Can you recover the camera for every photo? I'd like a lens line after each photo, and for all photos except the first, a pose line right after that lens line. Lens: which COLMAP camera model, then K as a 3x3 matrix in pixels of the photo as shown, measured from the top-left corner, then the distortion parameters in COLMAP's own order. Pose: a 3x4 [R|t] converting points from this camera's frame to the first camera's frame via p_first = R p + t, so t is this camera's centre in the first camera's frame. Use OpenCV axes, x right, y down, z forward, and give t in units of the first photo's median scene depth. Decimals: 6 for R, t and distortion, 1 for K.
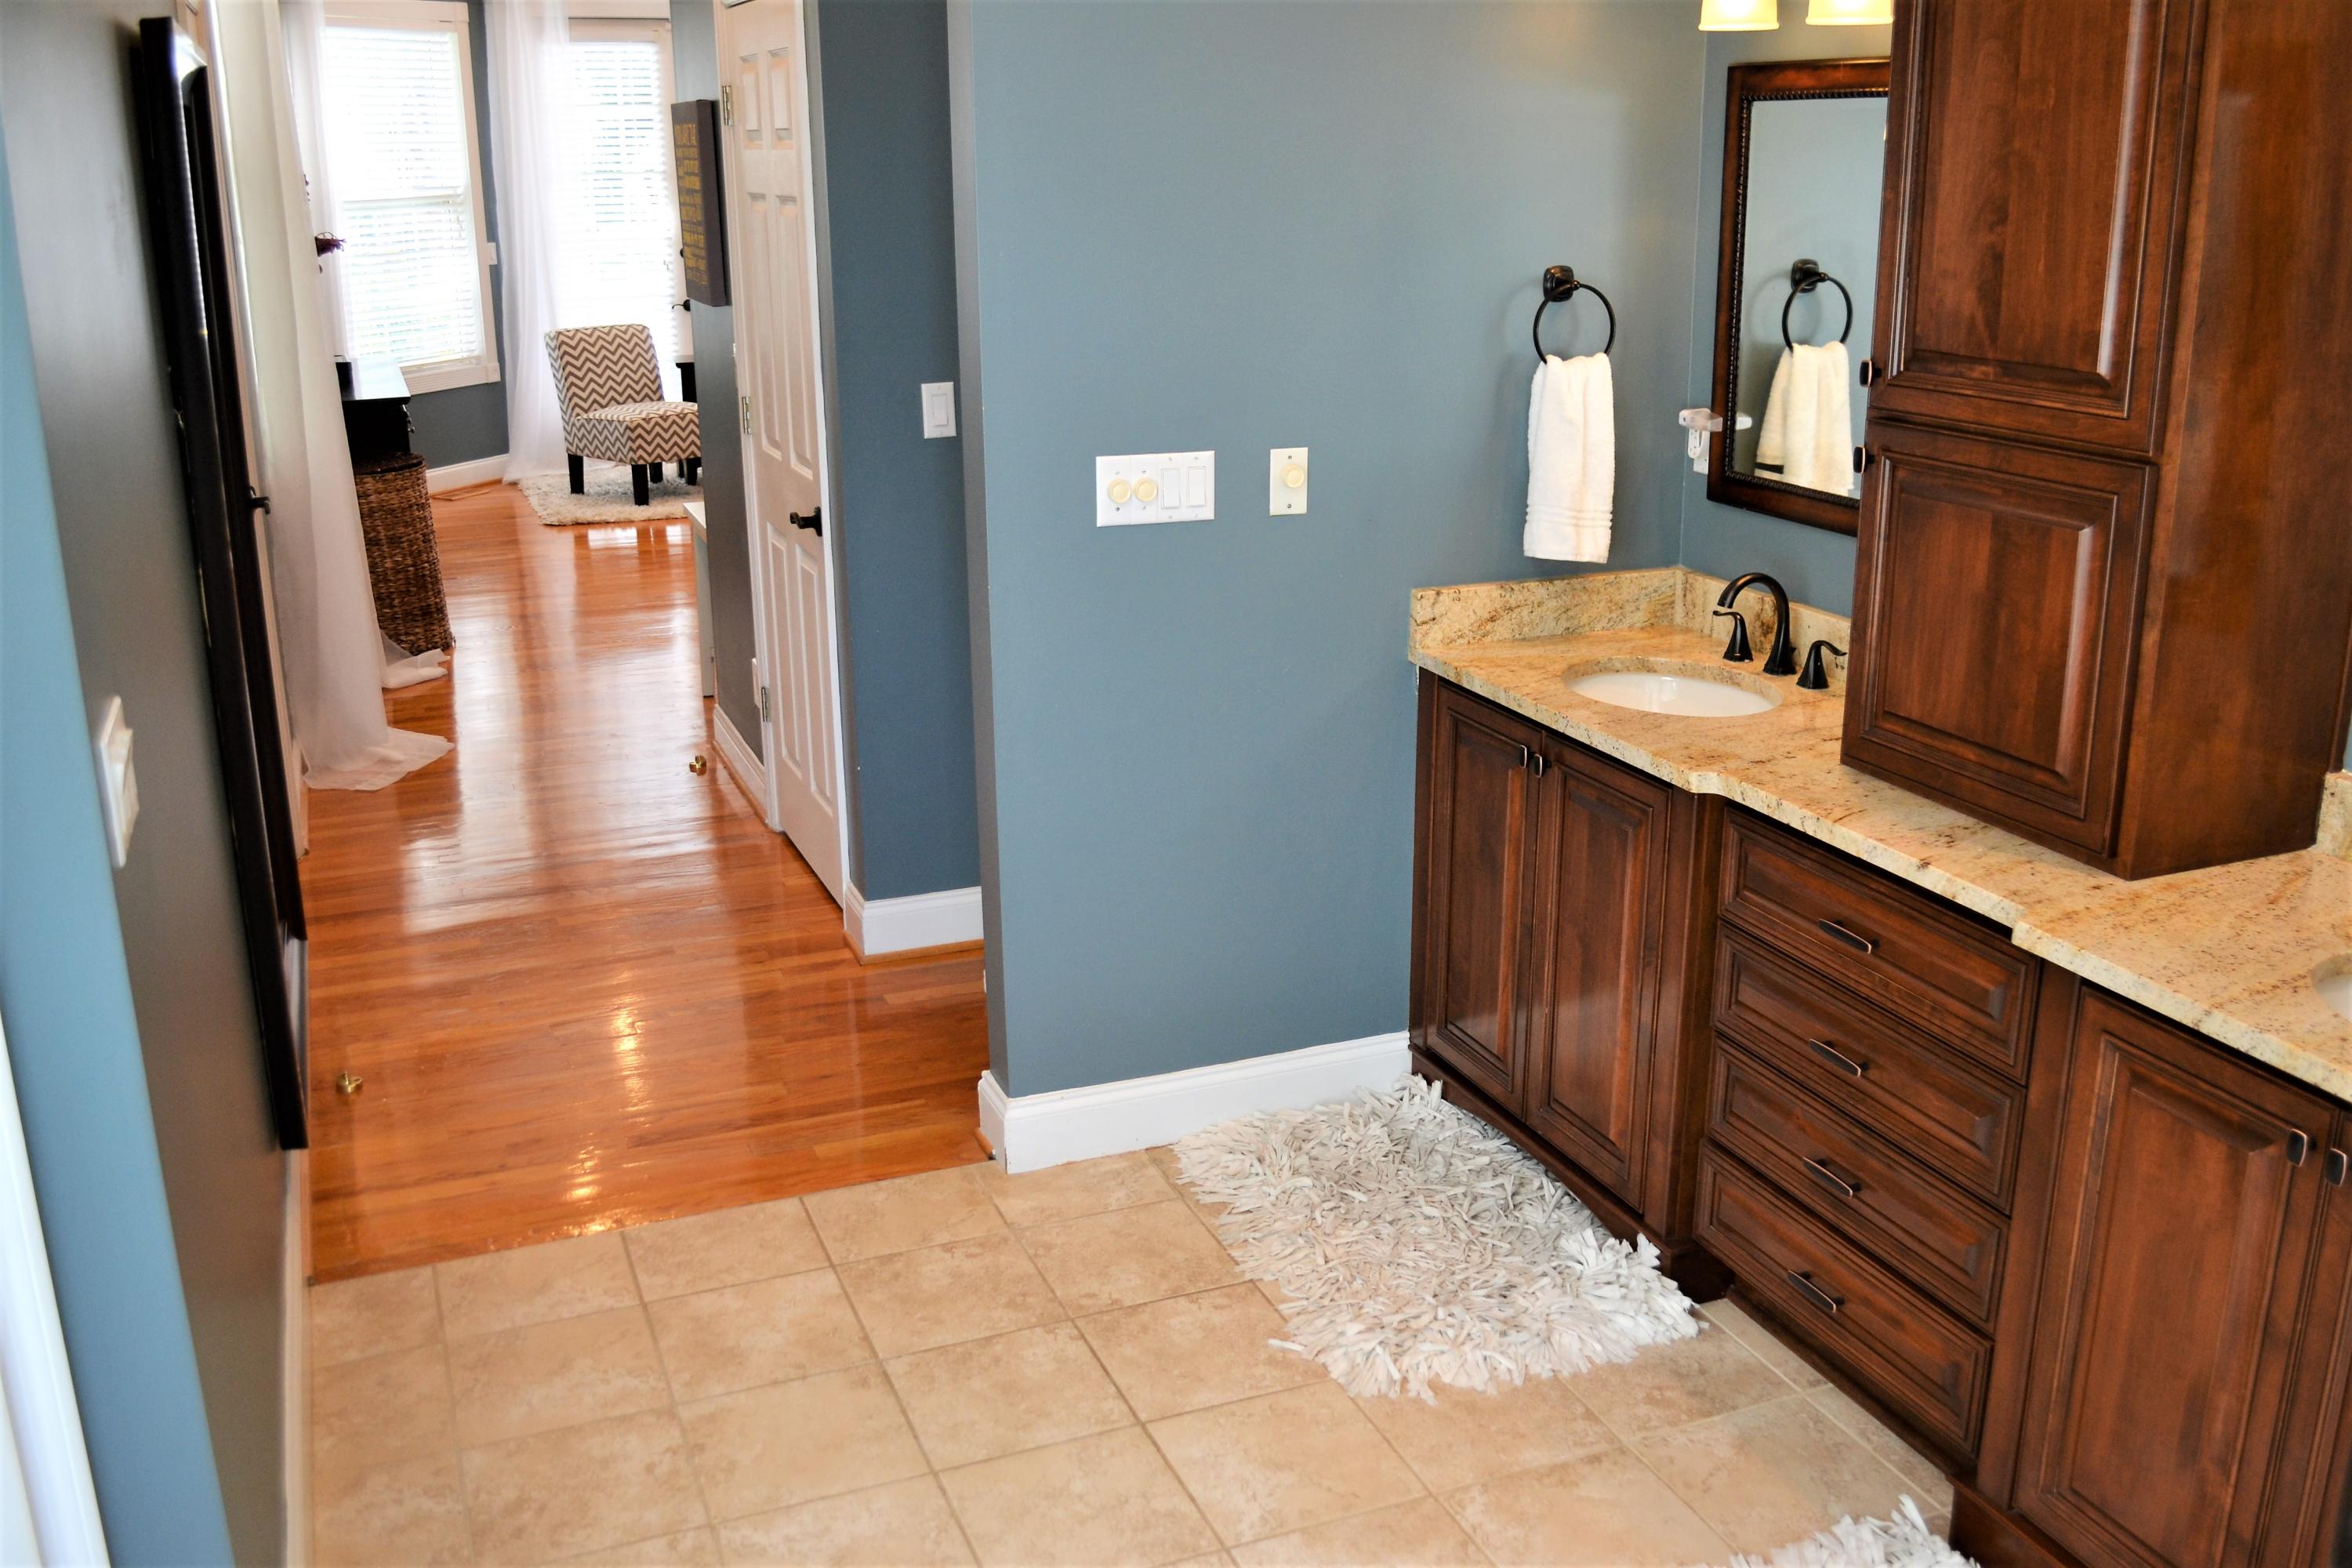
lens RADIAL K [[2132.3, 0, 1176.0], [0, 2132.3, 784.0], [0, 0, 1]] dist [-0.085022, 0.010315]
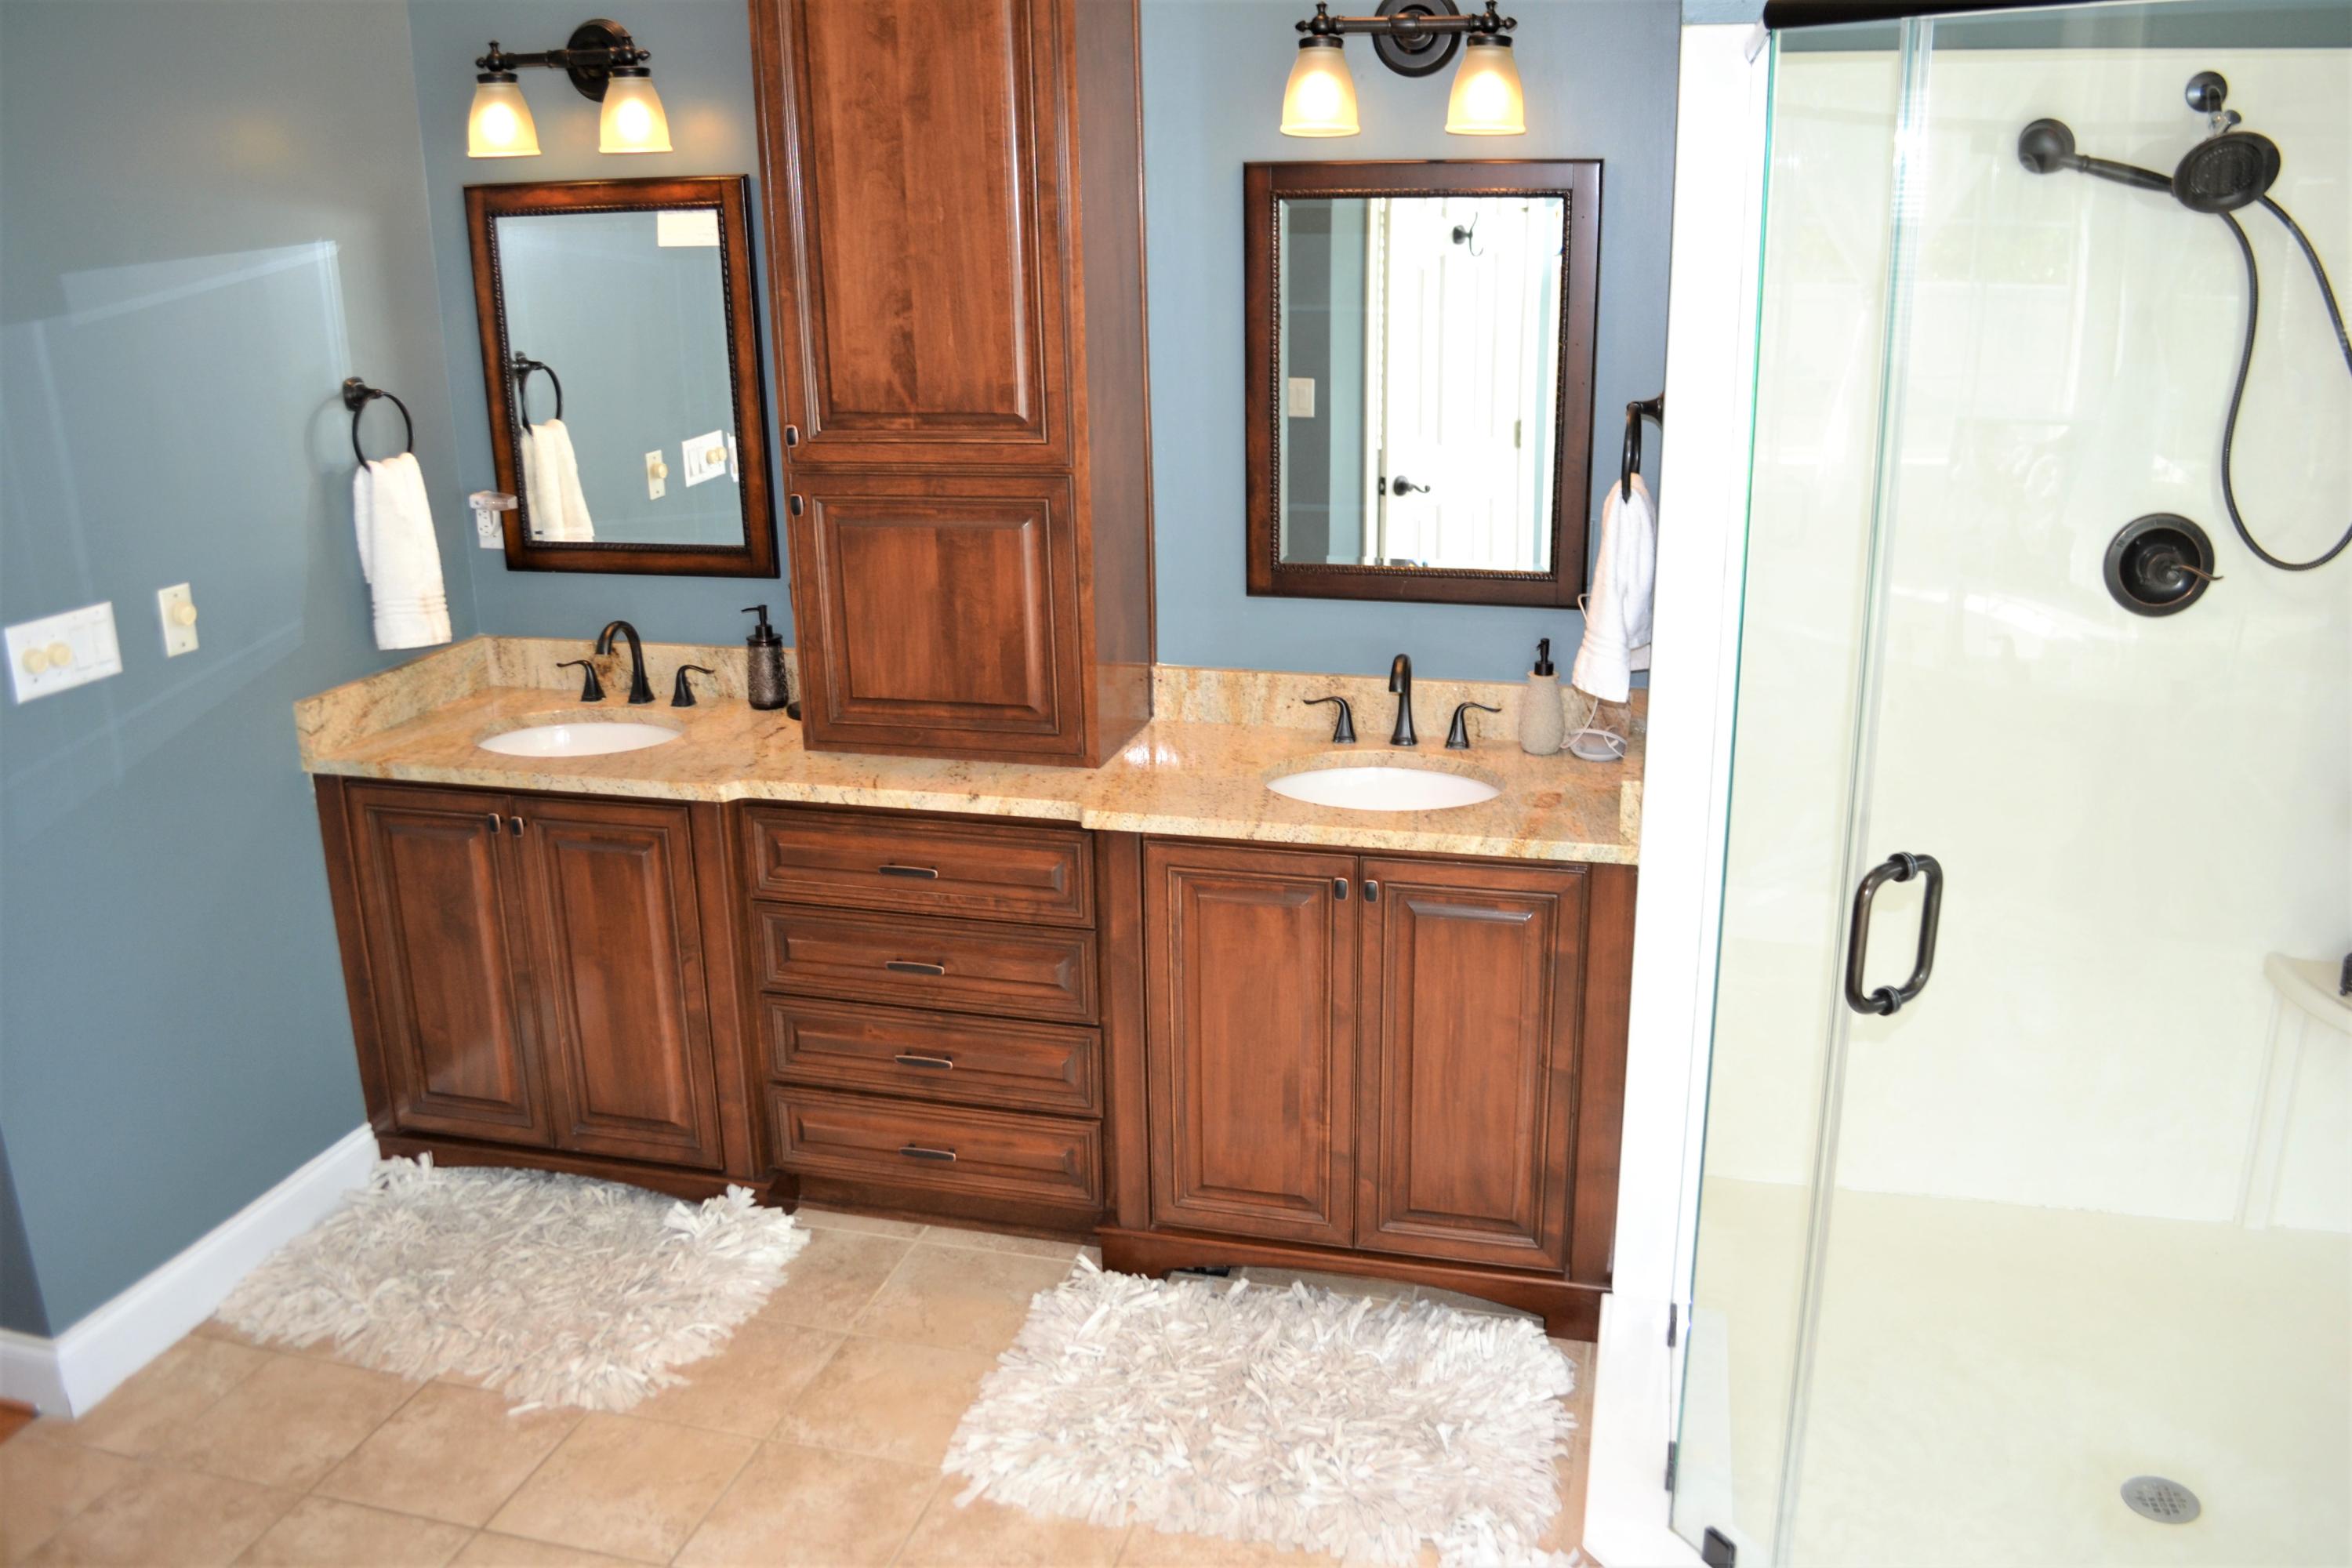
lens RADIAL K [[1964.1, 0, 1176.0], [0, 1964.1, 784.0], [0, 0, 1]] dist [-0.069051, -0.001703]
pose [[0.594519, -0.239444, 0.767602, -0.450238], [0.246207, 0.962989, 0.109702, -0.064238], [-0.765460, 0.123769, 0.631468, 0.113951]]
